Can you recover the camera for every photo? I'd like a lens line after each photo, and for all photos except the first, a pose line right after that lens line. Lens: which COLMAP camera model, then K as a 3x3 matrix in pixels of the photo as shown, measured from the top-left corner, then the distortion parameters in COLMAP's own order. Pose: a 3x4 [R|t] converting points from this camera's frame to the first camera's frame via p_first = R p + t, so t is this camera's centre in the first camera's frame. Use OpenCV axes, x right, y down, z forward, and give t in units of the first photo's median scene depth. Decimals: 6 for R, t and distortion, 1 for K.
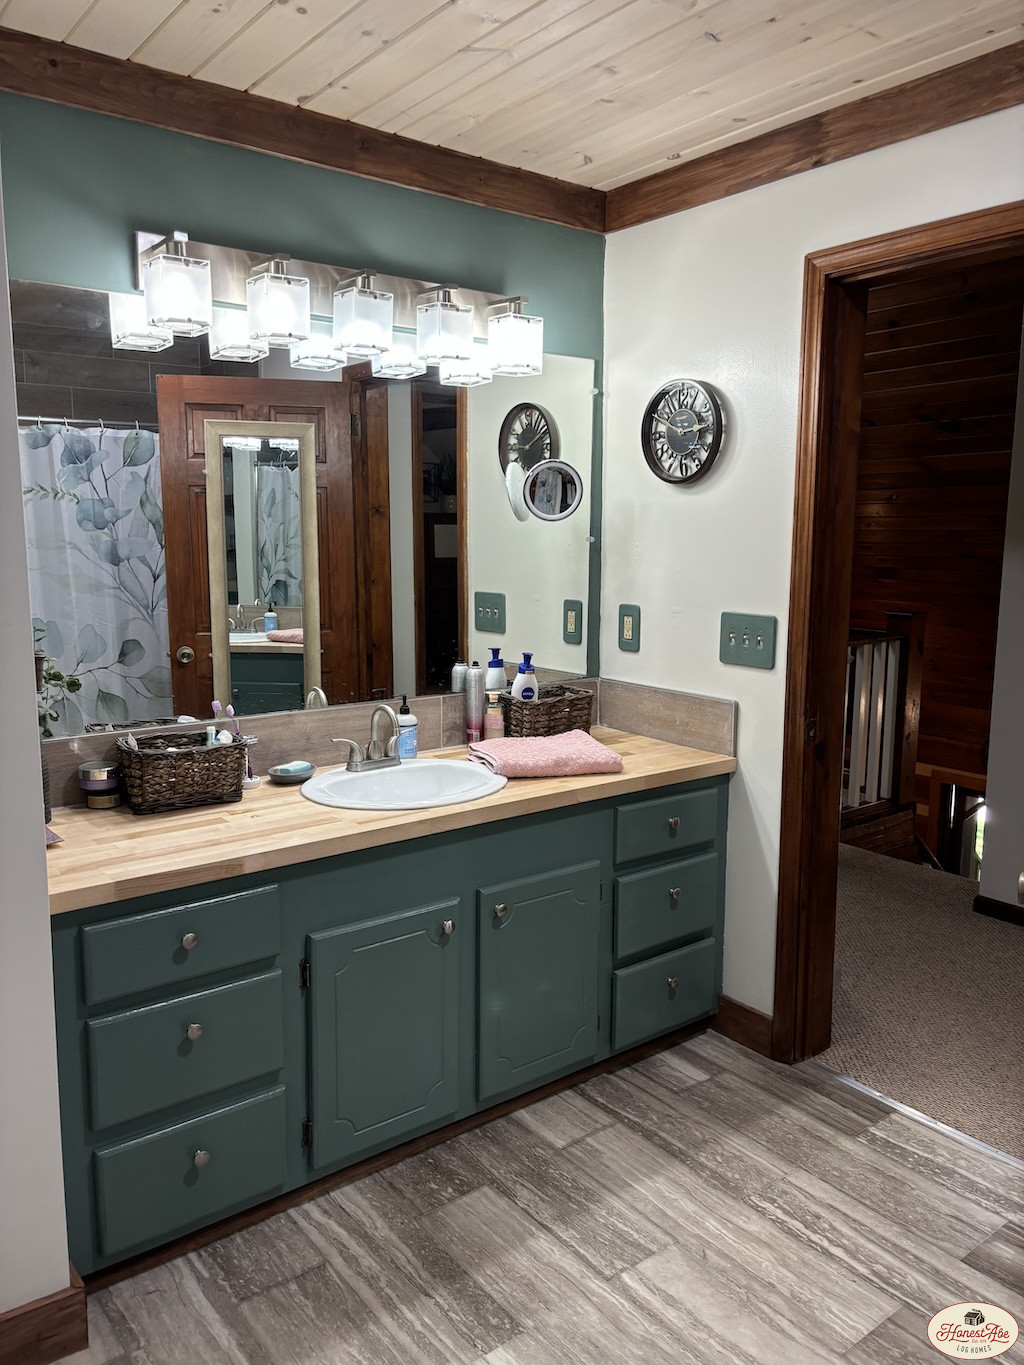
lens RADIAL K [[1035.8, 0, 512.4], [0, 1035.8, 704.2], [0, 0, 1]] dist [0.041336, -0.052226]
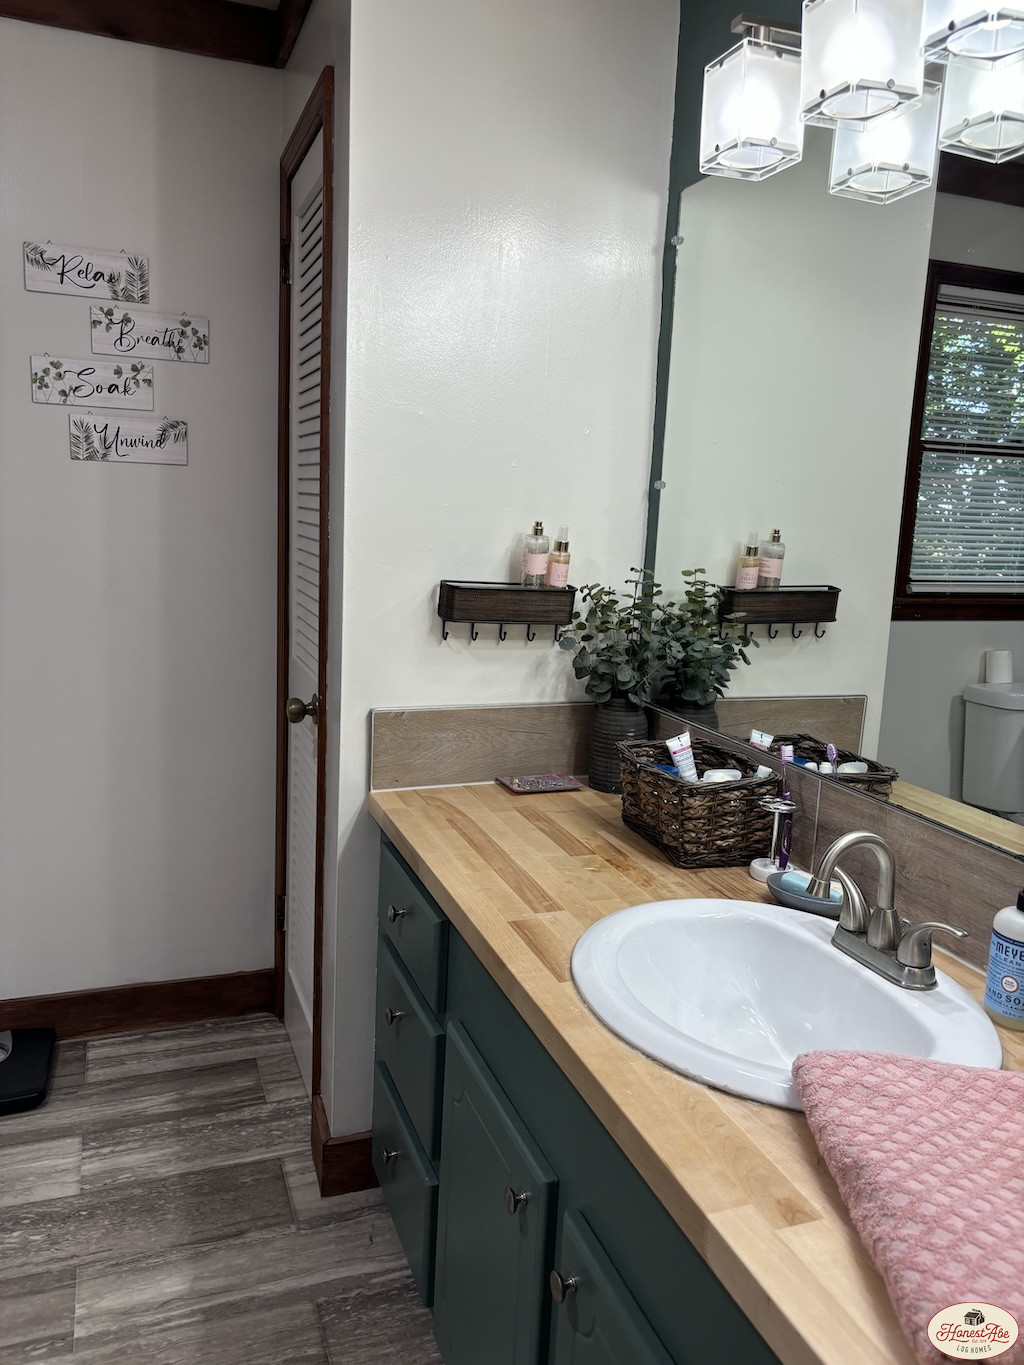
lens RADIAL K [[1035.8, 0, 512.4], [0, 1035.8, 704.2], [0, 0, 1]] dist [0.041336, -0.052226]
pose [[-0.304409, 0.162328, -0.938608, 0.429027], [-0.207655, 0.950364, 0.231707, -0.156849], [0.929632, 0.265440, -0.255591, 1.191080]]
